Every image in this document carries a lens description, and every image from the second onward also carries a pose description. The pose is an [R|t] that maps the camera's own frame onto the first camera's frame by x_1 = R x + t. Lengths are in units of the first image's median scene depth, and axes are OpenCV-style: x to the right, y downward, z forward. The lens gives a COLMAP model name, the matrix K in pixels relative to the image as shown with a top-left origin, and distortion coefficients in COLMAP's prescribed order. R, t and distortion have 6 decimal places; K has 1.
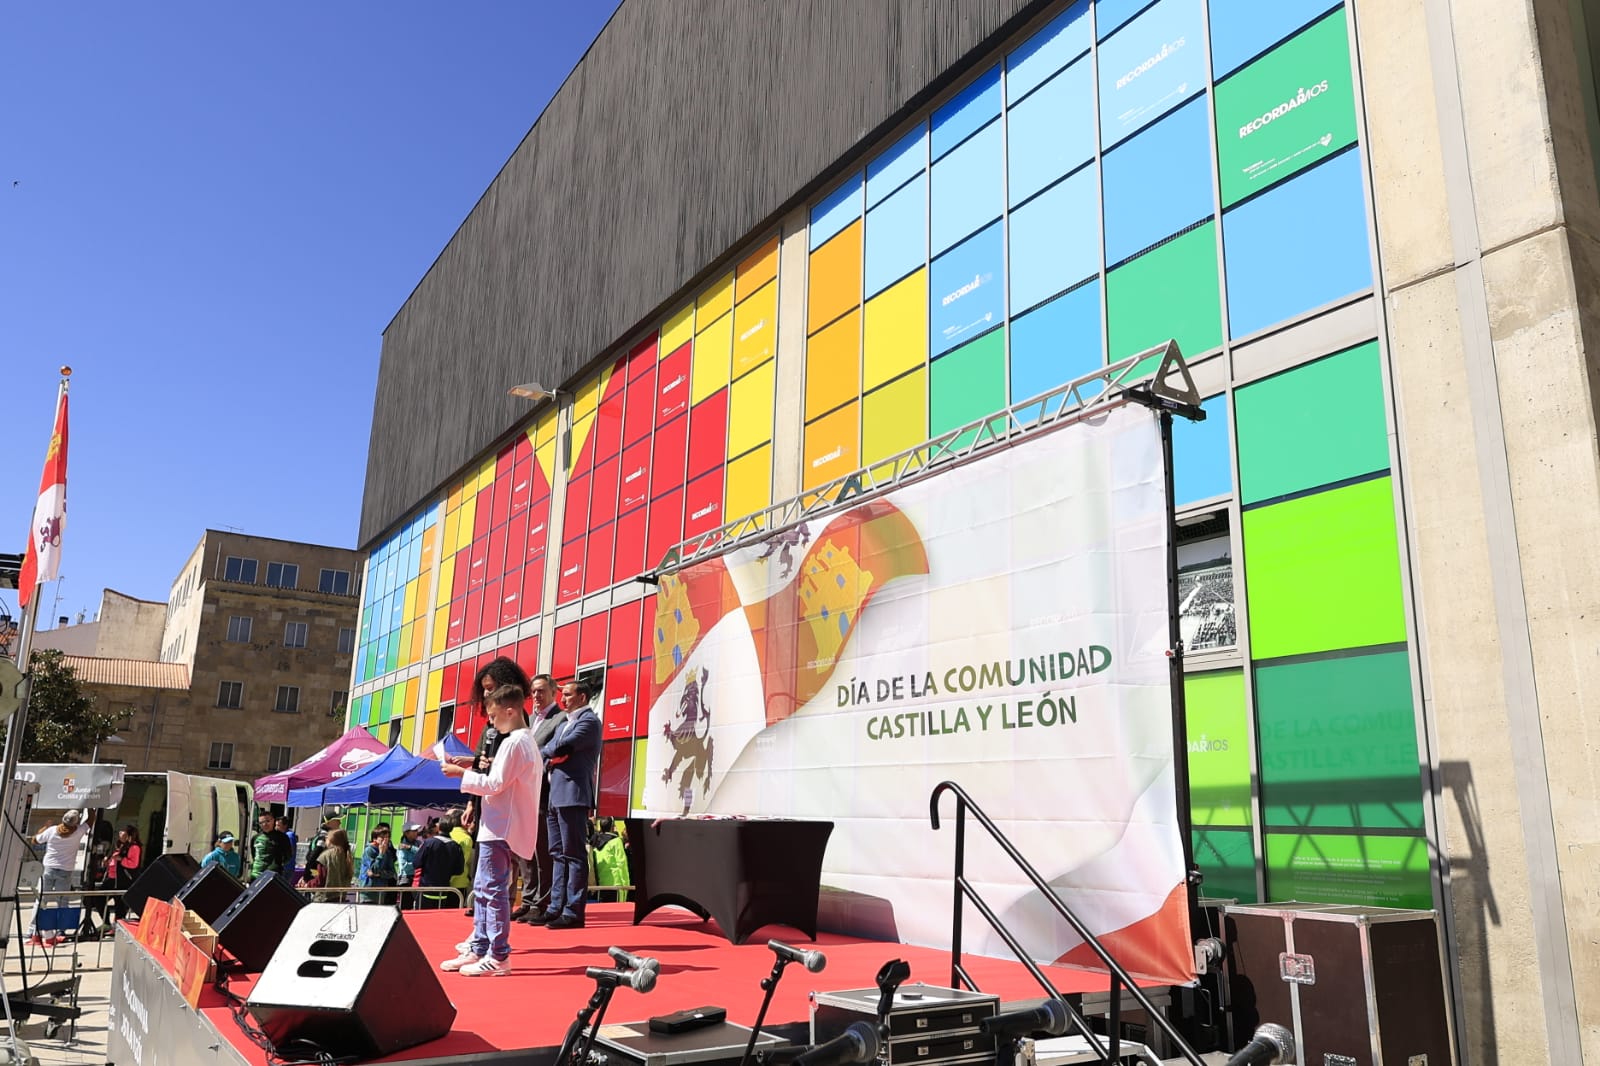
lens RADIAL K [[1161.4, 0, 792.5], [0, 1161.4, 539.4], [0, 0, 1]] dist [0.007492, -0.000803]
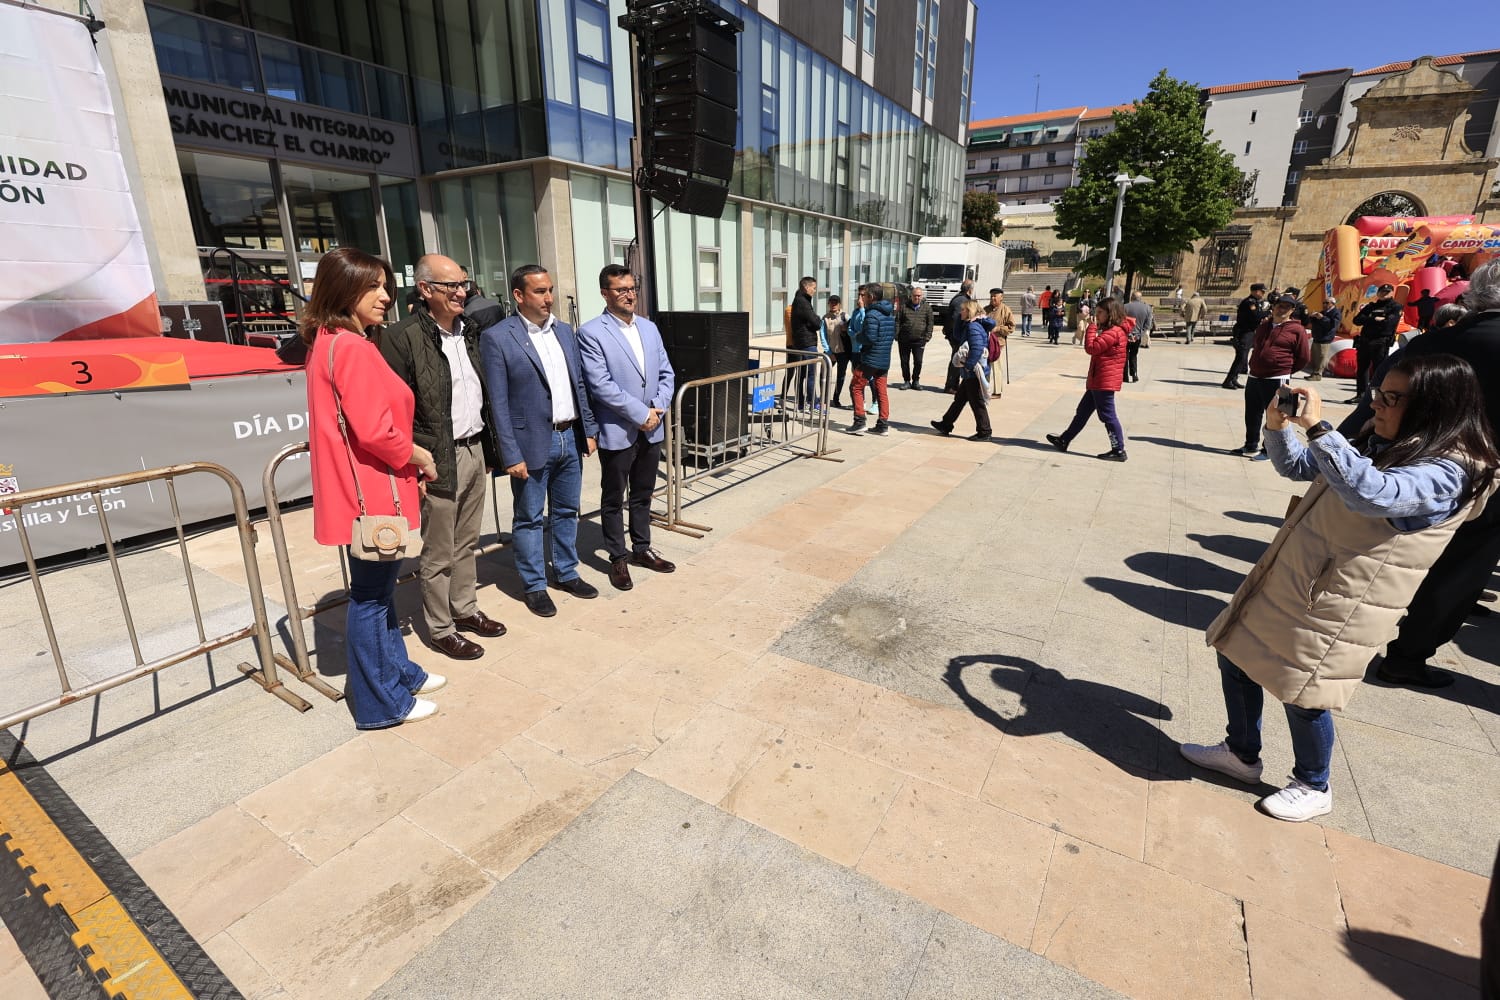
lens RADIAL K [[694.4, 0, 742.7], [0, 694.4, 485.6], [0, 0, 1]] dist [0.013953, -0.001144]
pose [[-0.437606, -0.260768, 0.860524, -0.484672], [-0.214615, 0.959655, 0.181669, 0.057554], [-0.873179, -0.105182, -0.475915, 0.215292]]
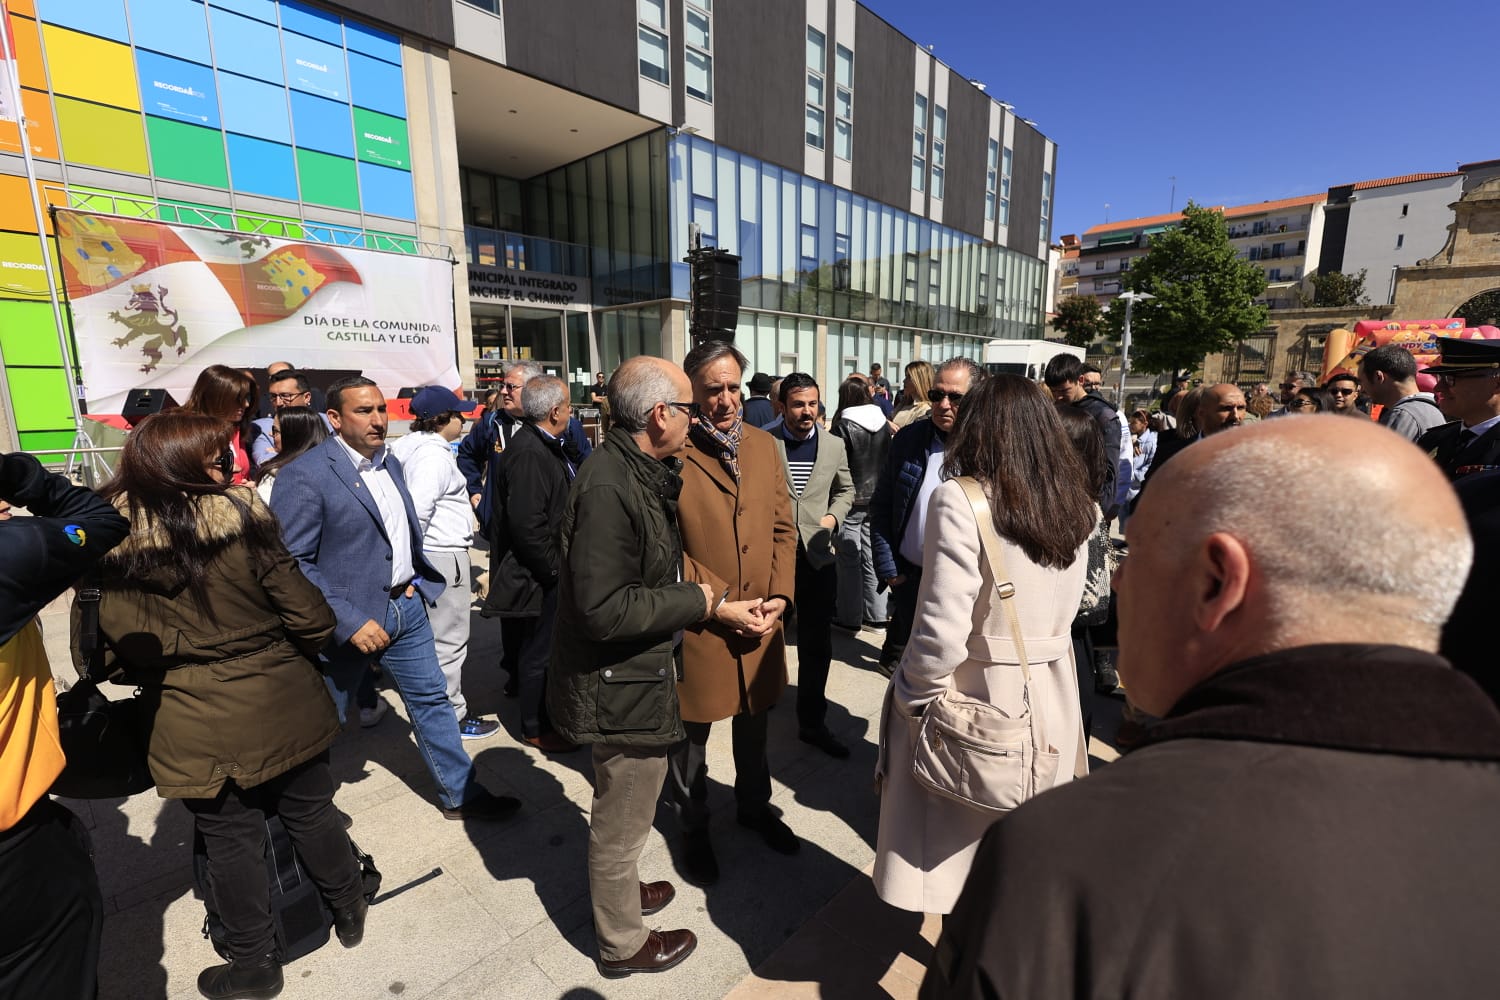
lens RADIAL K [[694.4, 0, 748.8], [0, 694.4, 508.4], [0, 0, 1]] dist [0.013953, -0.001144]
pose [[-0.261477, -0.184676, 0.947378, -0.884497], [-0.226116, 0.965932, 0.125885, 0.060604], [-0.938350, -0.181301, -0.294327, 0.233292]]
